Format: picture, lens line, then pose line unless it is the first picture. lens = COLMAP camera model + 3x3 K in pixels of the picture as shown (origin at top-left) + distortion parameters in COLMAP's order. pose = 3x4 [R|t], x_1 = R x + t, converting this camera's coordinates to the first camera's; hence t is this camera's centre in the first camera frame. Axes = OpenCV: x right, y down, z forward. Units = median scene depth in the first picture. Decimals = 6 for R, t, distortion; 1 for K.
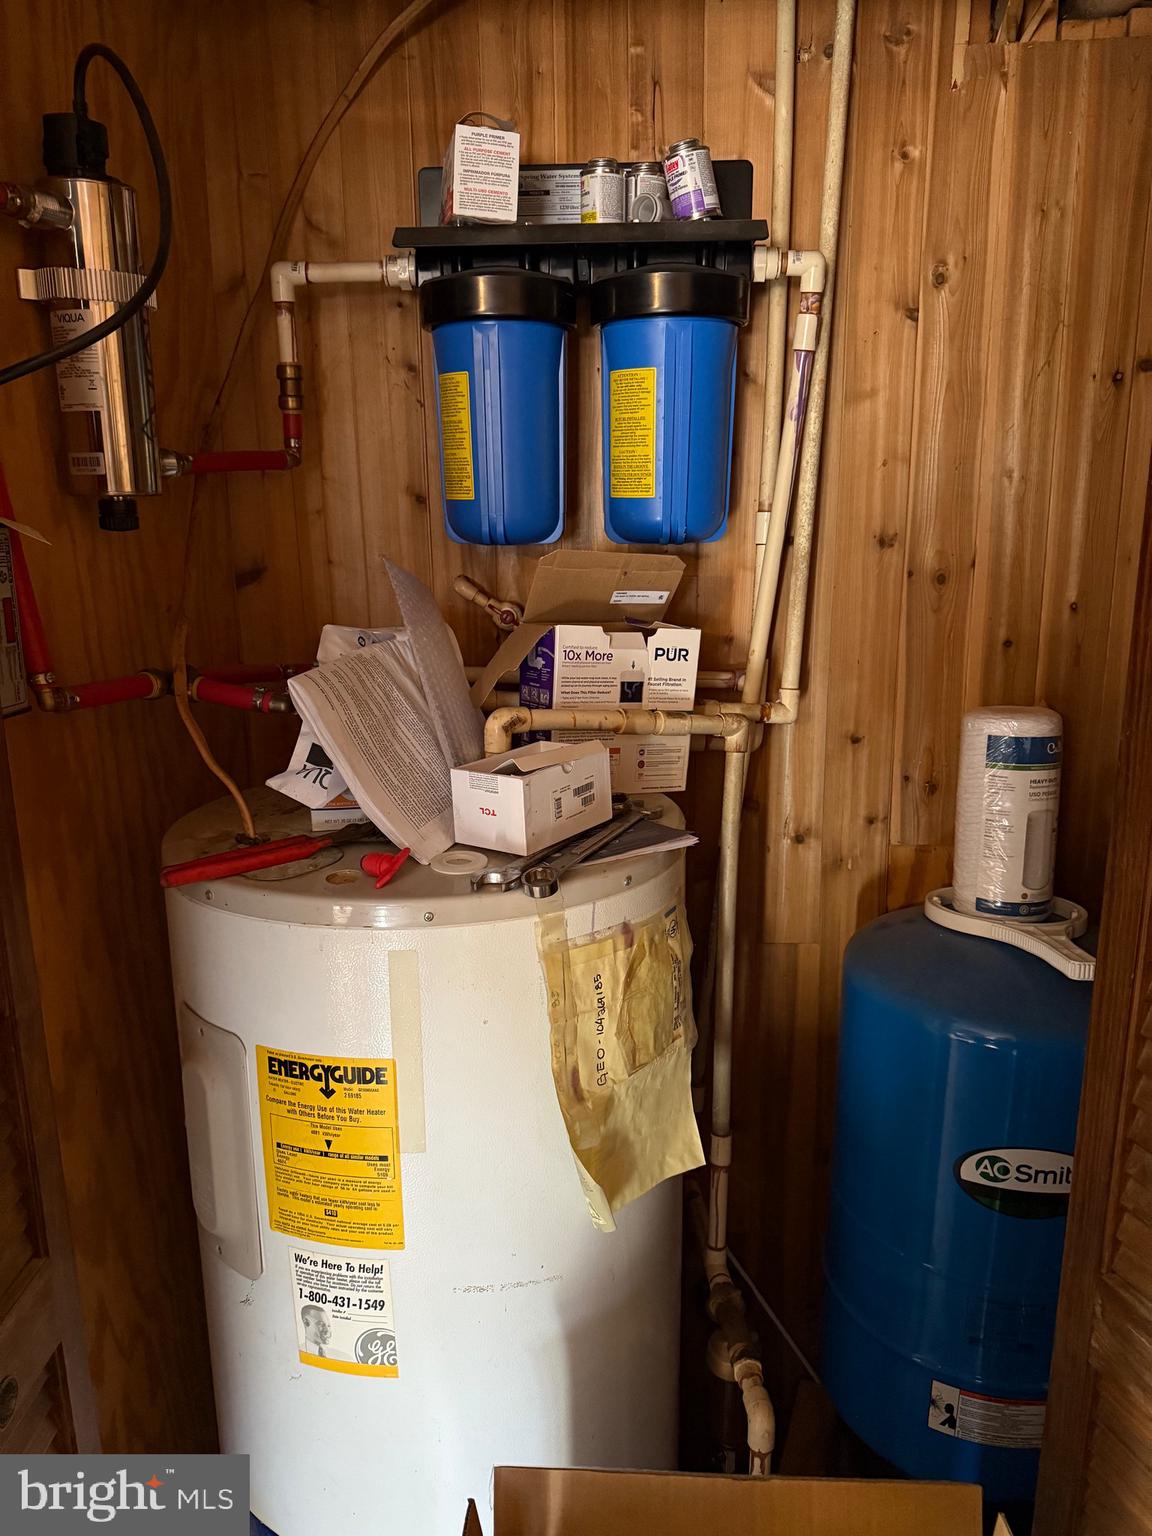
lens RADIAL K [[1139.3, 0, 576.0], [0, 1139.3, 768.0], [0, 0, 1]] dist [0.092122, -0.112261]
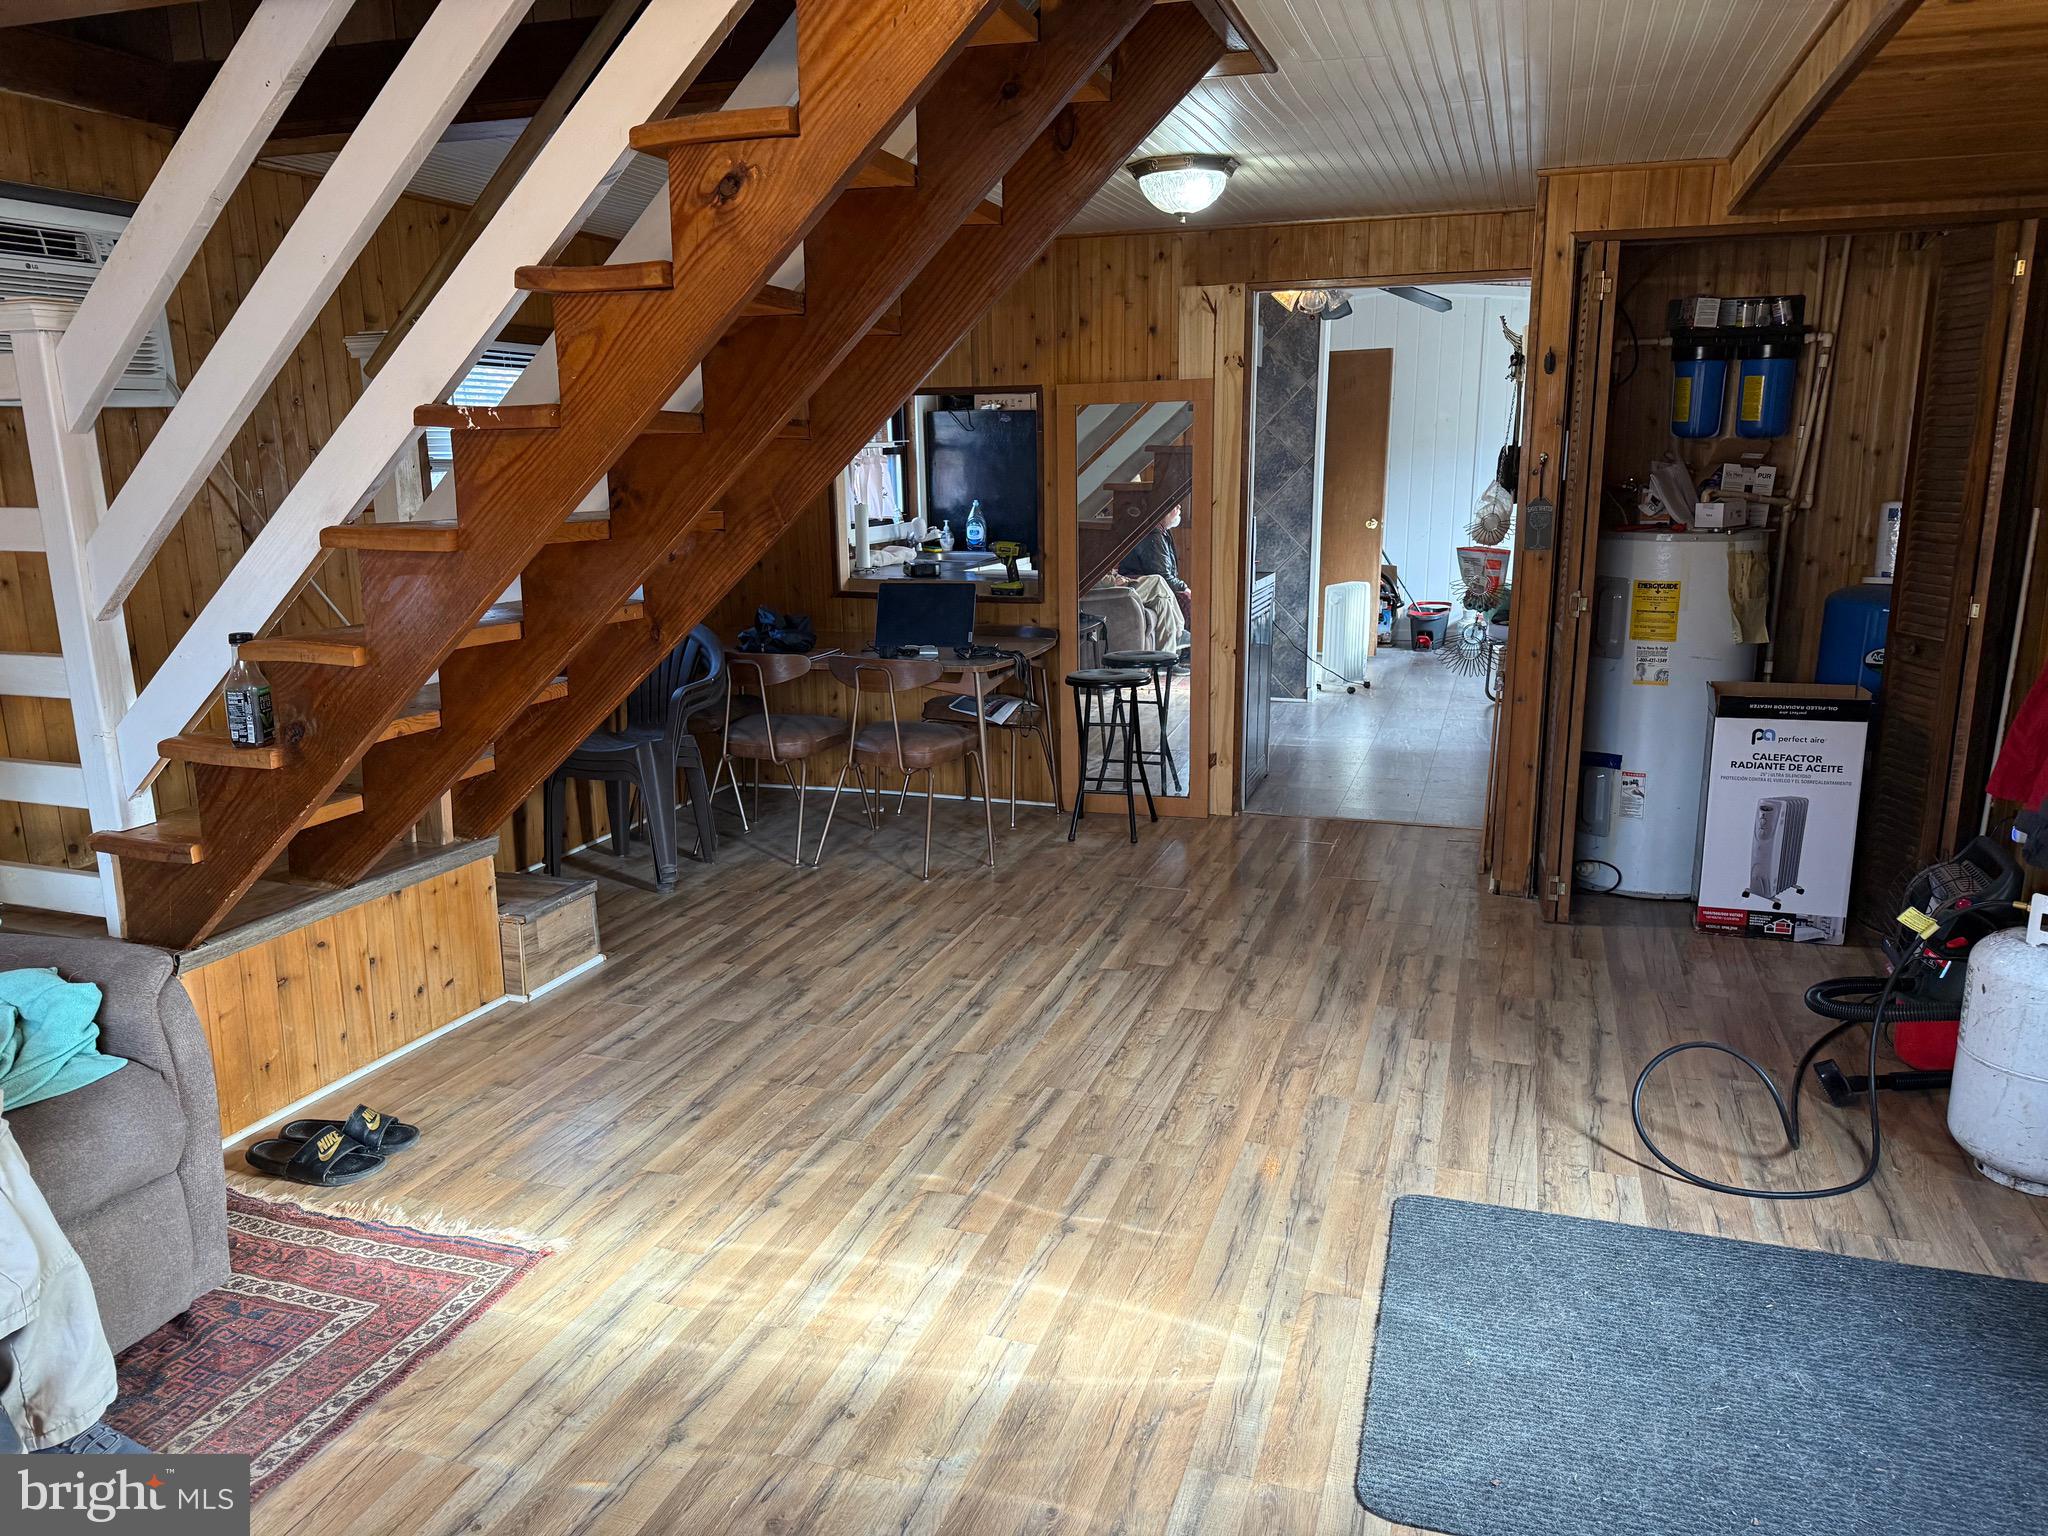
lens RADIAL K [[1519.1, 0, 1024.0], [0, 1519.1, 768.0], [0, 0, 1]] dist [0.092122, -0.112261]
pose [[0.964116, 0.055969, -0.259514, -0.647617], [-0.058101, 0.998311, -0.000548, 0.726347], [0.259045, 0.015607, 0.965739, -3.134822]]
